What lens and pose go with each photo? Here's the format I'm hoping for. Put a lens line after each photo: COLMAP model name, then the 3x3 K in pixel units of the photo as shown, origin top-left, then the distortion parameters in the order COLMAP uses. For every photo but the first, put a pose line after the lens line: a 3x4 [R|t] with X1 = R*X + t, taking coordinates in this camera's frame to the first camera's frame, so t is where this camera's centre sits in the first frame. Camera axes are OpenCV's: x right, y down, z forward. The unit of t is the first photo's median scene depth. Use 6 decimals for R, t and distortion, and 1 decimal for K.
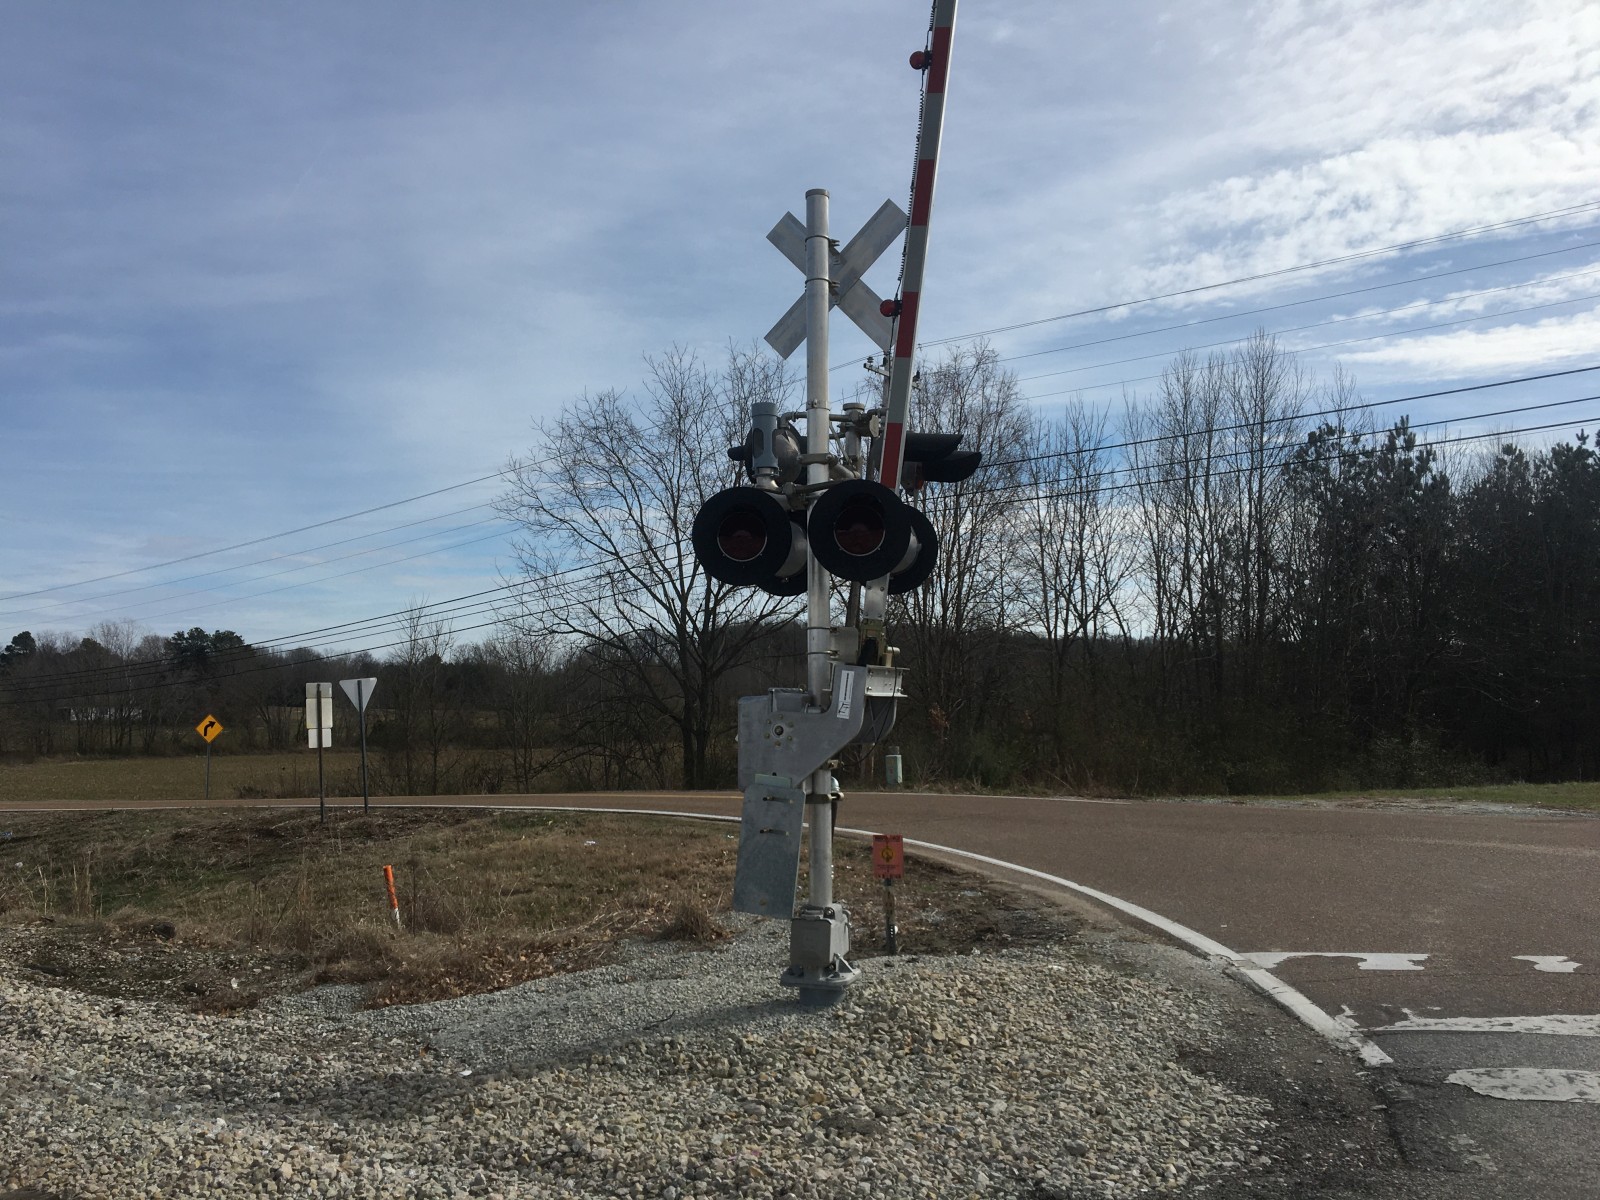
lens RADIAL K [[1282.6, 0, 803.7], [0, 1282.6, 630.4], [0, 0, 1]] dist [0.064070, -0.116180]
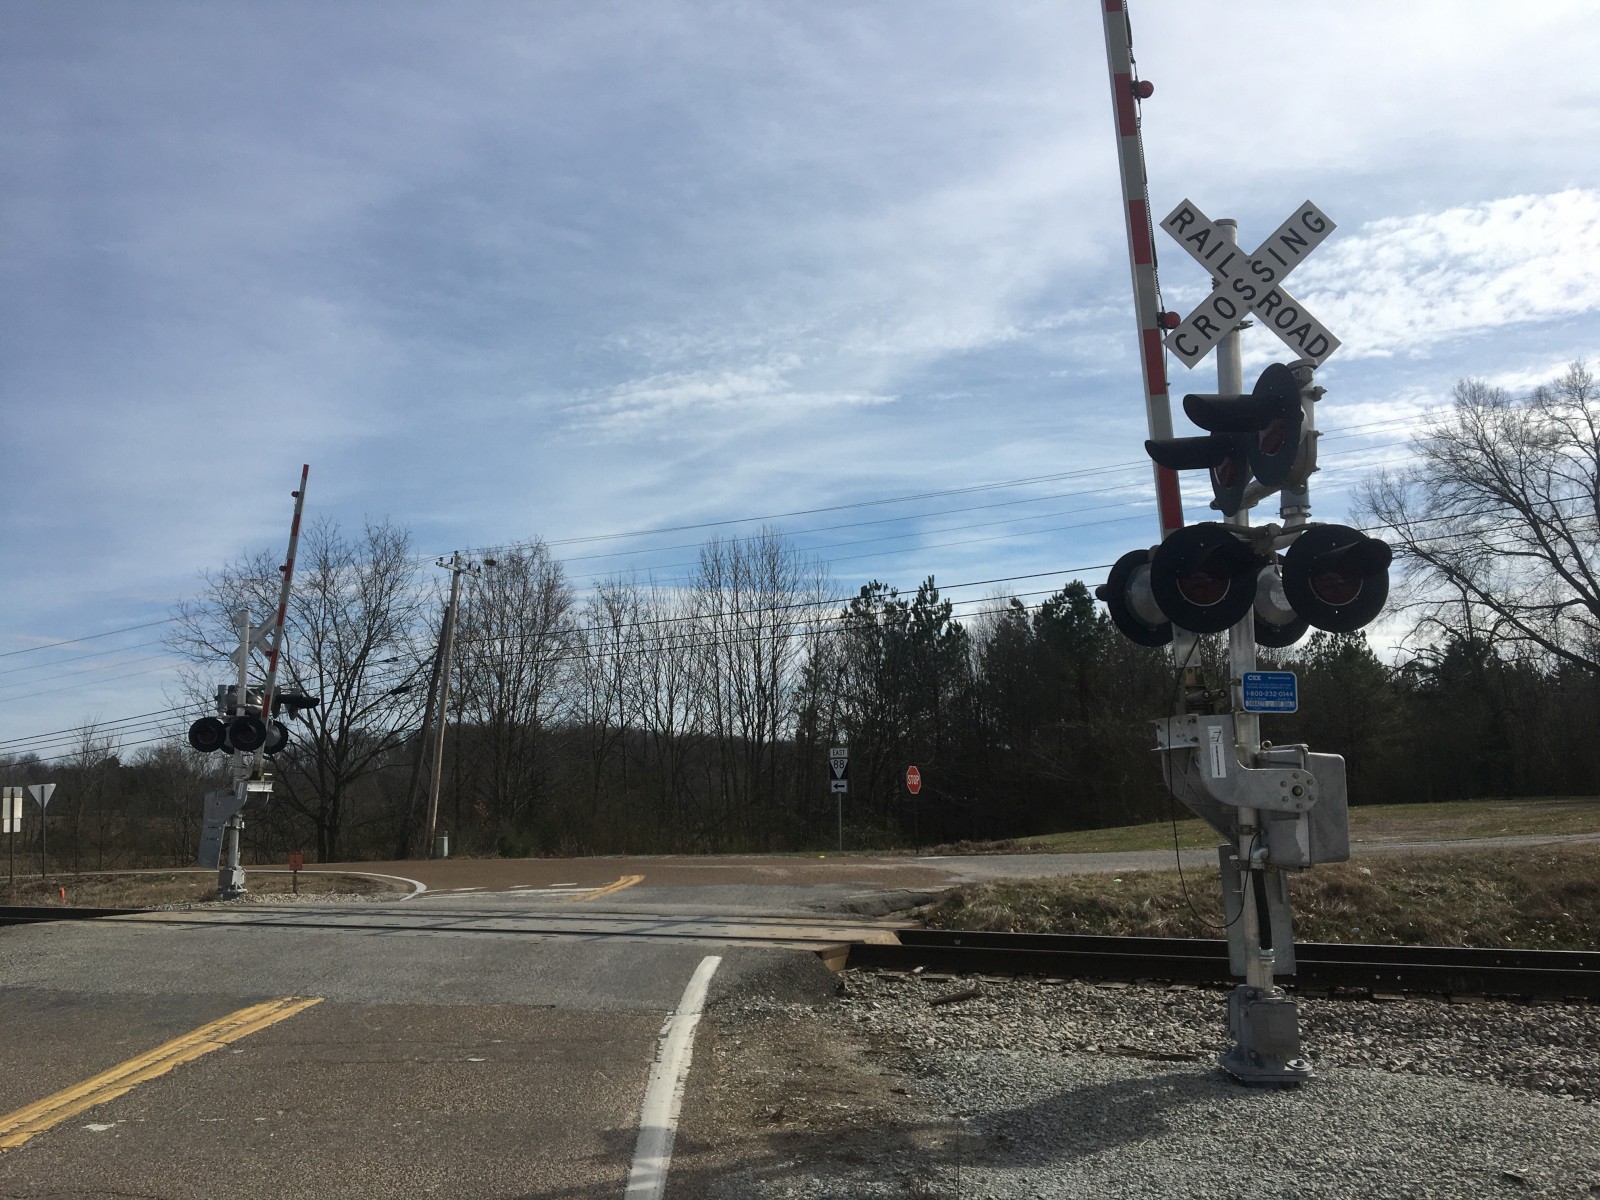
lens RADIAL K [[1390.3, 0, 777.6], [0, 1390.3, 603.7], [0, 0, 1]] dist [0.070383, -0.093867]
pose [[0.987243, 0.023650, 0.157453, 0.123135], [-0.009293, 0.995780, -0.091301, -0.015729], [-0.158948, 0.088673, 0.983297, -0.401533]]
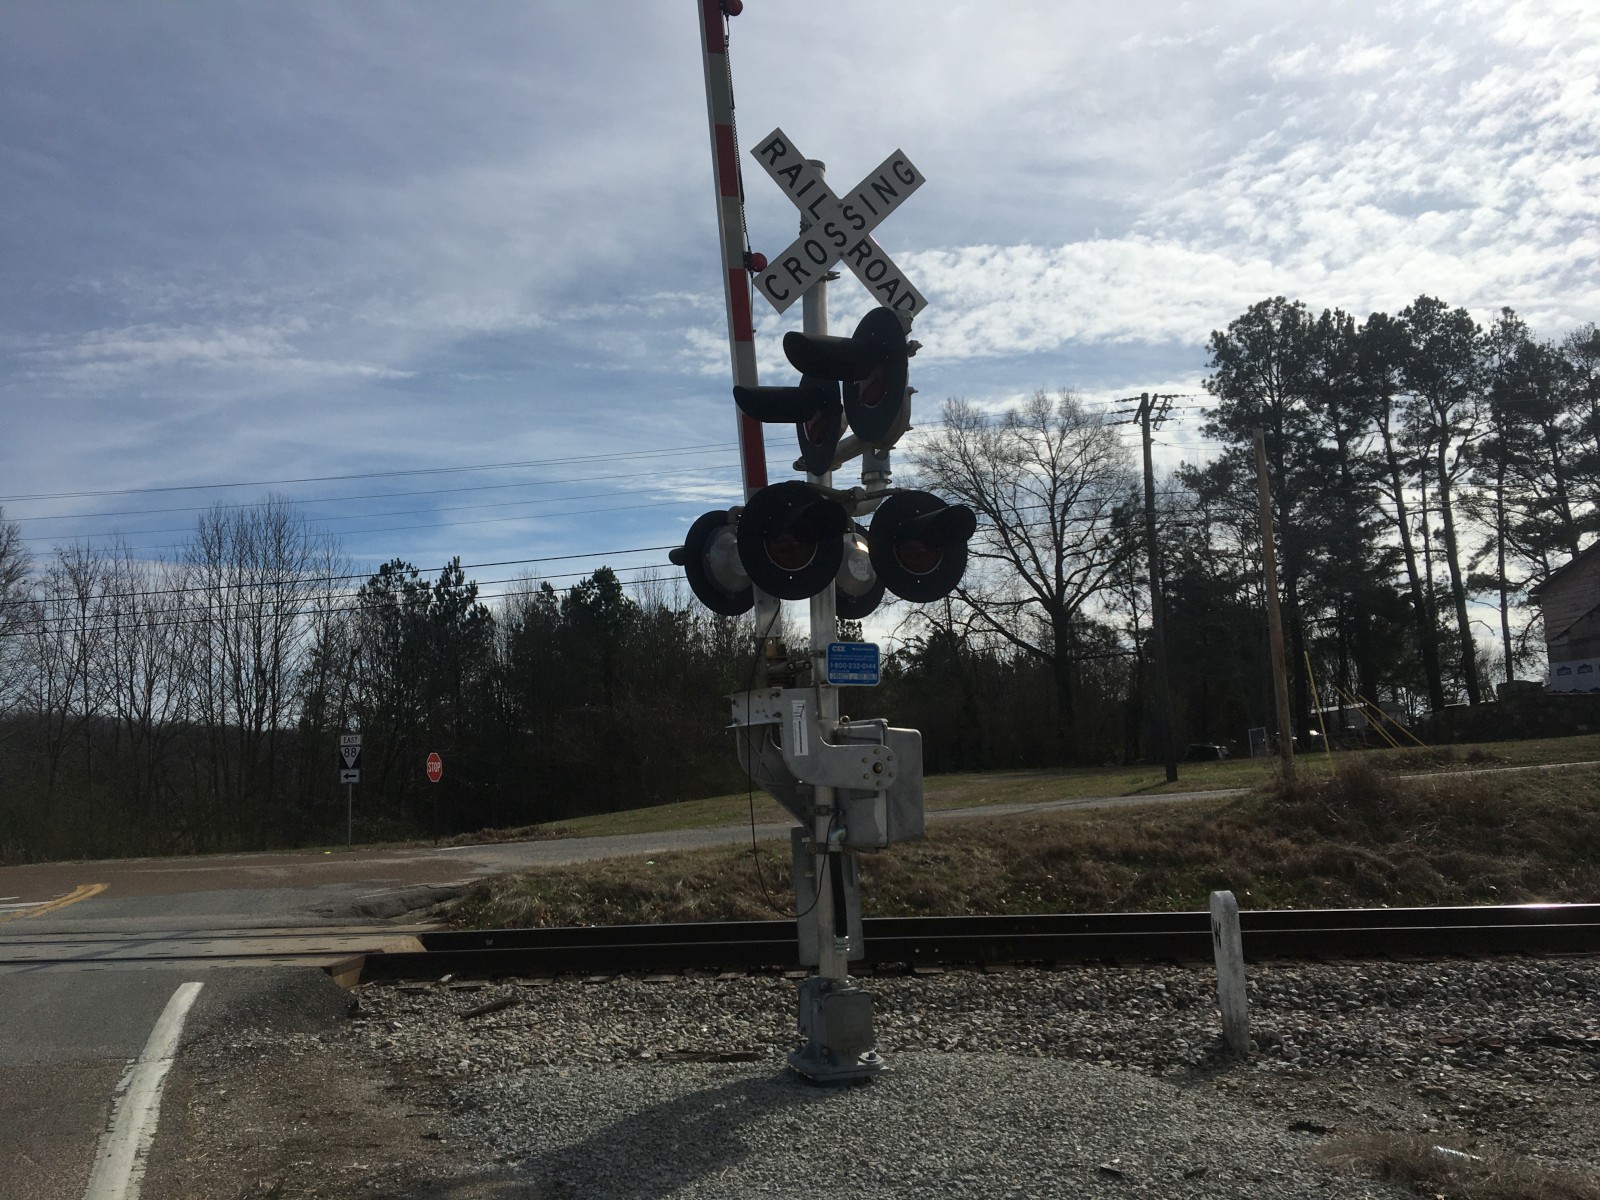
lens RADIAL K [[1364.6, 0, 812.3], [0, 1364.6, 613.7], [0, 0, 1]] dist [0.107702, -0.155528]
pose [[0.863947, 0.042869, 0.501755, 0.127394], [-0.004282, 0.996959, -0.077805, -0.014335], [-0.503565, 0.065071, 0.861503, -0.367267]]
